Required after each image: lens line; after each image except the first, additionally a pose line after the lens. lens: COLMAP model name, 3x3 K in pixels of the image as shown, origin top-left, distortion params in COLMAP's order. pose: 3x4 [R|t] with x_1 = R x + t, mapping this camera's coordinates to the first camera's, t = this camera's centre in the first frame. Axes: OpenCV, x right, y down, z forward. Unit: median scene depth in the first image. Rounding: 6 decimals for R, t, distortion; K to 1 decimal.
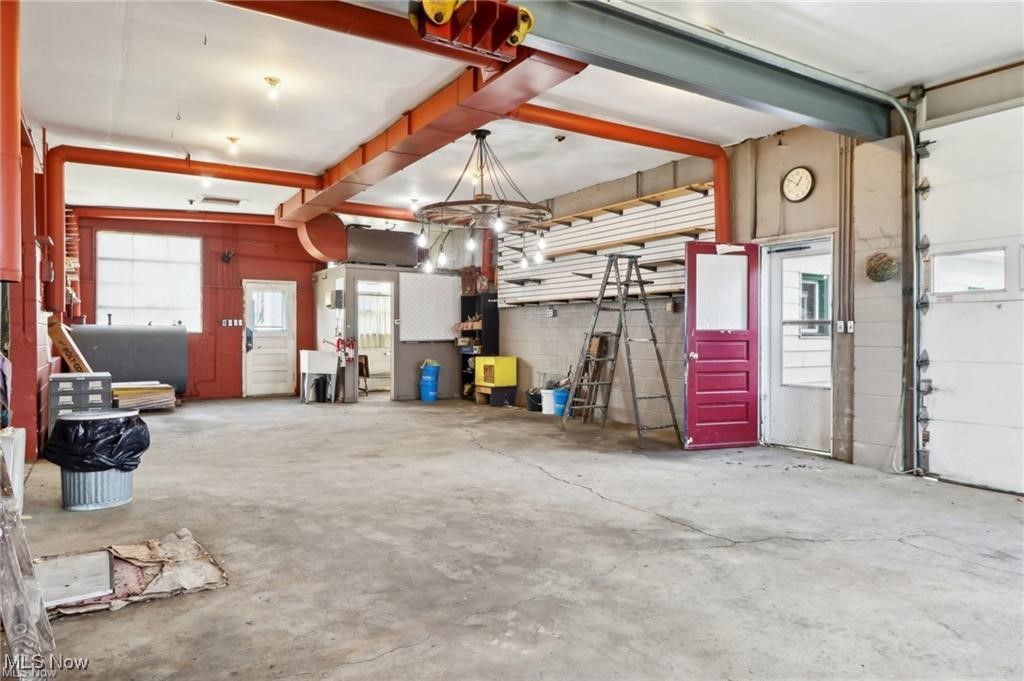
lens RADIAL K [[655.7, 0, 515.4], [0, 655.7, 341.4], [0, 0, 1]] dist [0.003602, -0.001553]
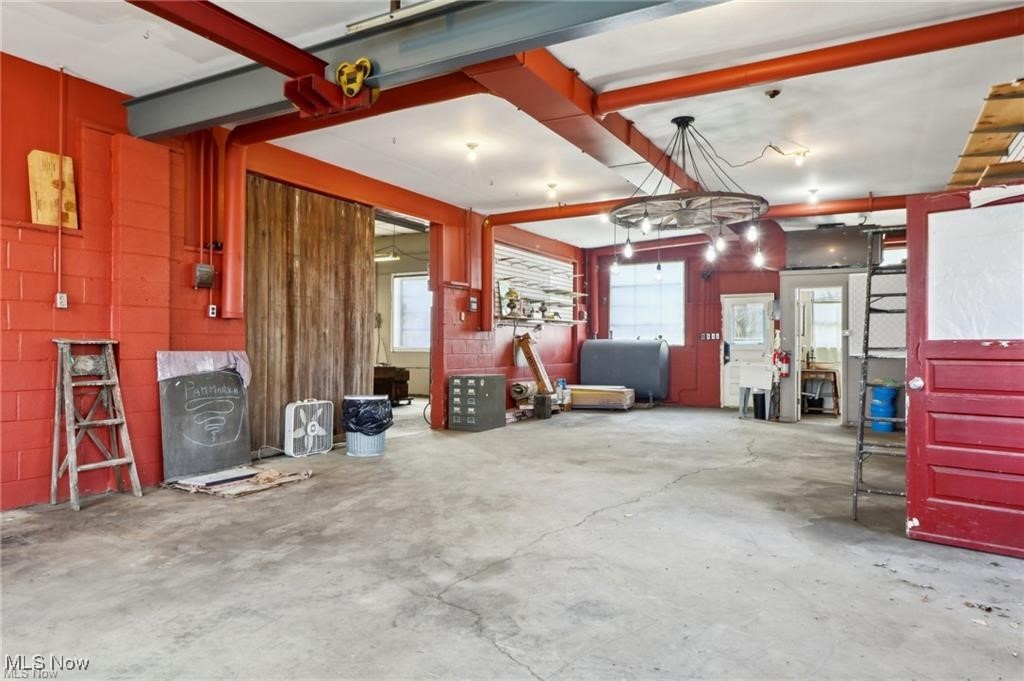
lens RADIAL K [[655.7, 0, 515.4], [0, 655.7, 341.4], [0, 0, 1]] dist [0.003602, -0.001553]
pose [[0.479005, -0.005908, -0.877792, 1.063342], [-0.012429, 0.999831, -0.013512, -0.006270], [0.877724, 0.017383, 0.478851, 0.652686]]
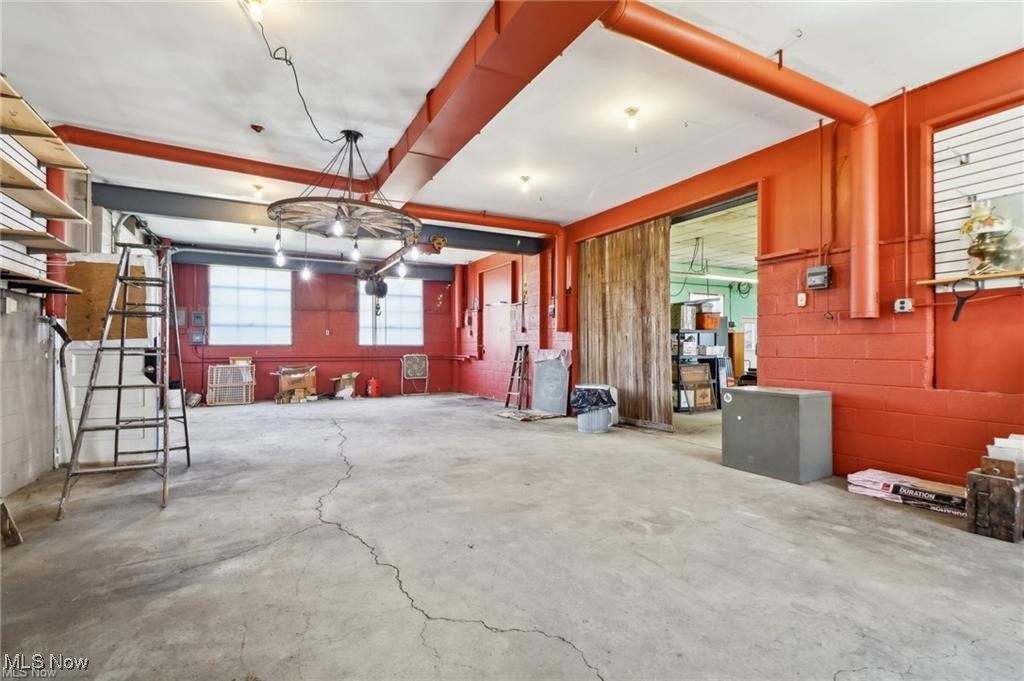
lens RADIAL K [[478.6, 0, 512.0], [0, 478.6, 340.5], [0, 0, 1]] dist [0.000524, 0.000126]
pose [[-0.997305, 0.002057, 0.073339, -0.576005], [0.001944, 0.999997, -0.001614, -0.031559], [-0.073342, -0.001467, -0.997306, 2.879576]]
